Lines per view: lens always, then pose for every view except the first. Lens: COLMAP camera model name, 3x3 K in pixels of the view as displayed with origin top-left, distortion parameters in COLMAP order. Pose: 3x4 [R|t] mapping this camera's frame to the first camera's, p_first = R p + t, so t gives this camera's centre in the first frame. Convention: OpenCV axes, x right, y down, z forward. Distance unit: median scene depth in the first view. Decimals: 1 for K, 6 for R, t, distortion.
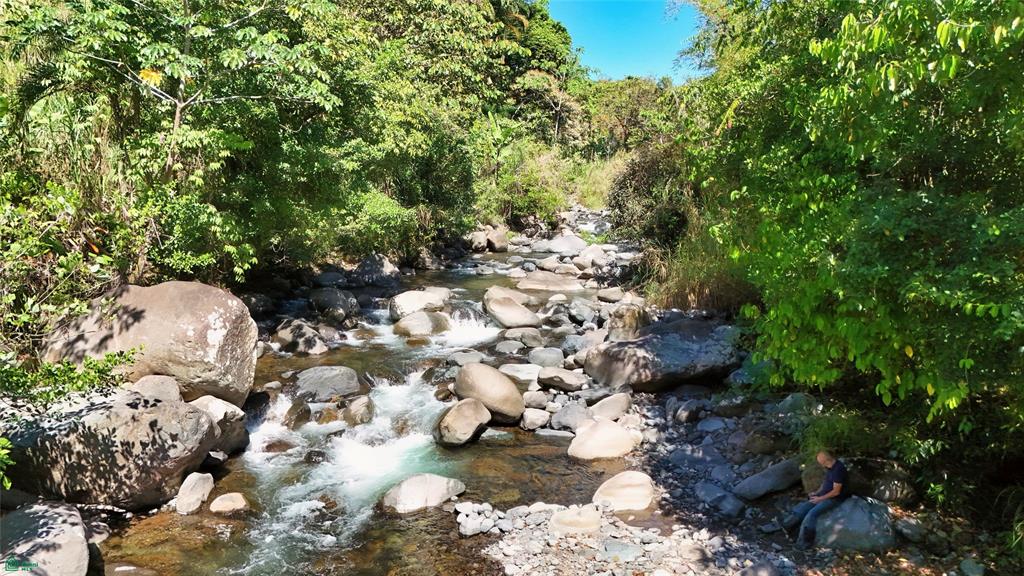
lens RADIAL K [[751.2, 0, 520.1], [0, 751.2, 289.4], [0, 0, 1]] dist [0.053078, -0.047490]
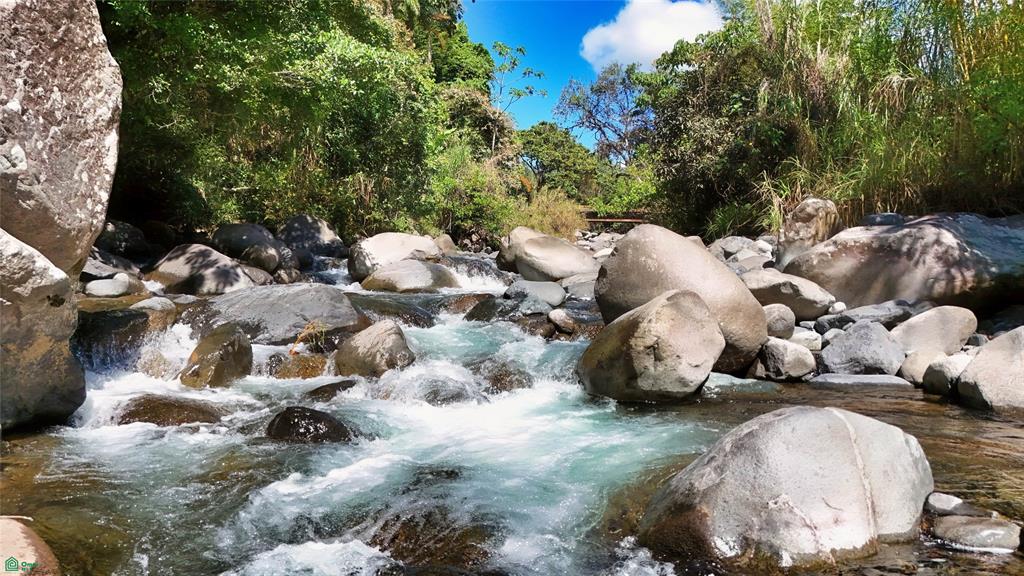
lens RADIAL K [[751.2, 0, 511.8], [0, 751.2, 289.5], [0, 0, 1]] dist [0.053078, -0.047490]
pose [[0.989255, -0.002862, 0.146172, -0.198874], [0.018840, 0.993968, -0.108038, 0.173490], [-0.144981, 0.109631, 0.983342, 0.576662]]
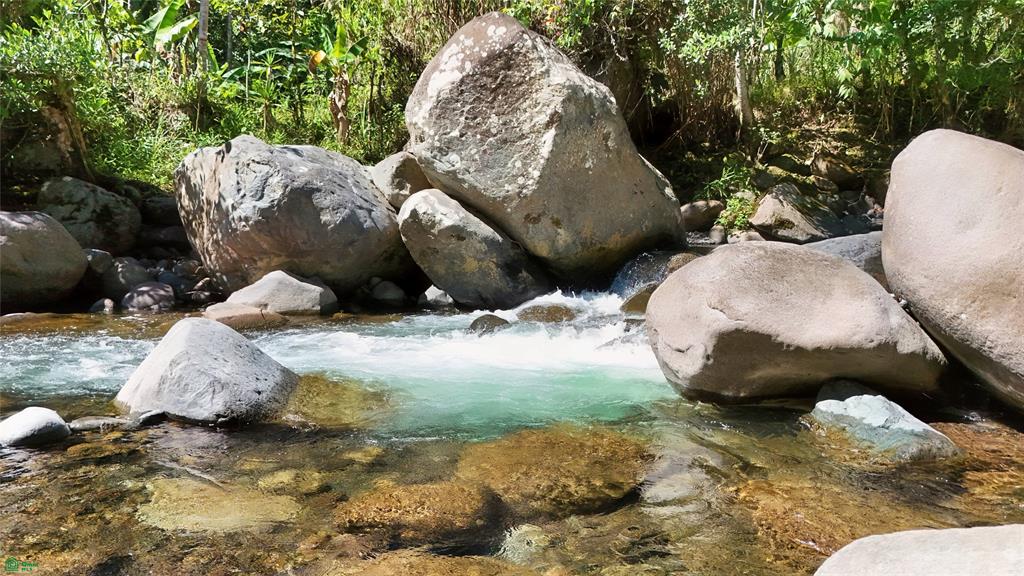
lens RADIAL K [[751.2, 0, 509.6], [0, 751.2, 295.0], [0, 0, 1]] dist [0.053078, -0.047490]
pose [[0.169247, 0.084839, -0.981915, 0.151277], [-0.133760, 0.989047, 0.062400, 0.148172], [0.976455, 0.120780, 0.178741, 0.804518]]
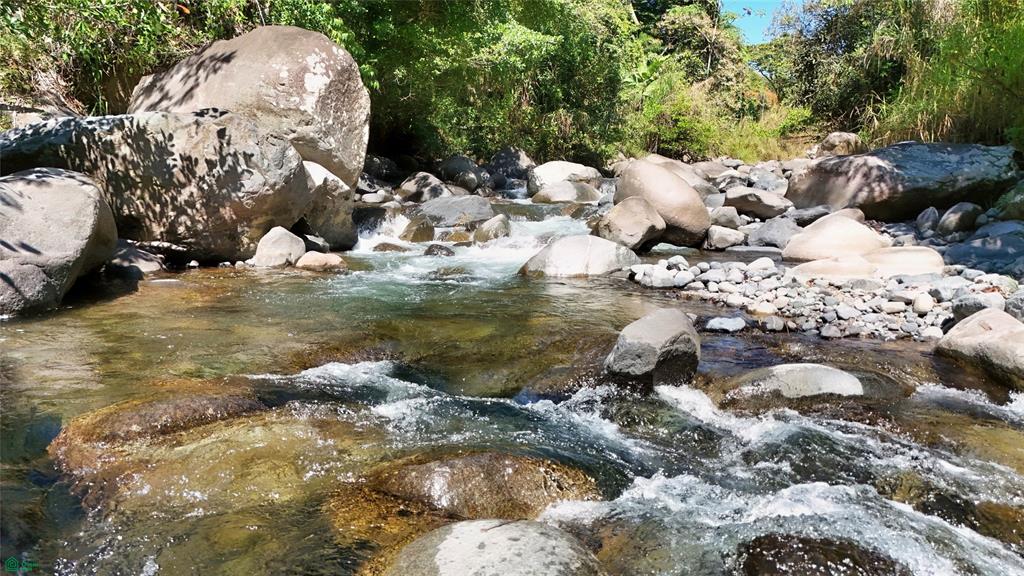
lens RADIAL K [[751.2, 0, 517.3], [0, 751.2, 295.6], [0, 0, 1]] dist [0.053078, -0.047490]
pose [[0.984571, 0.023434, -0.173410, -0.049620], [-0.022830, 0.999724, 0.005474, 0.224889], [0.173491, -0.001431, 0.984834, 0.227870]]
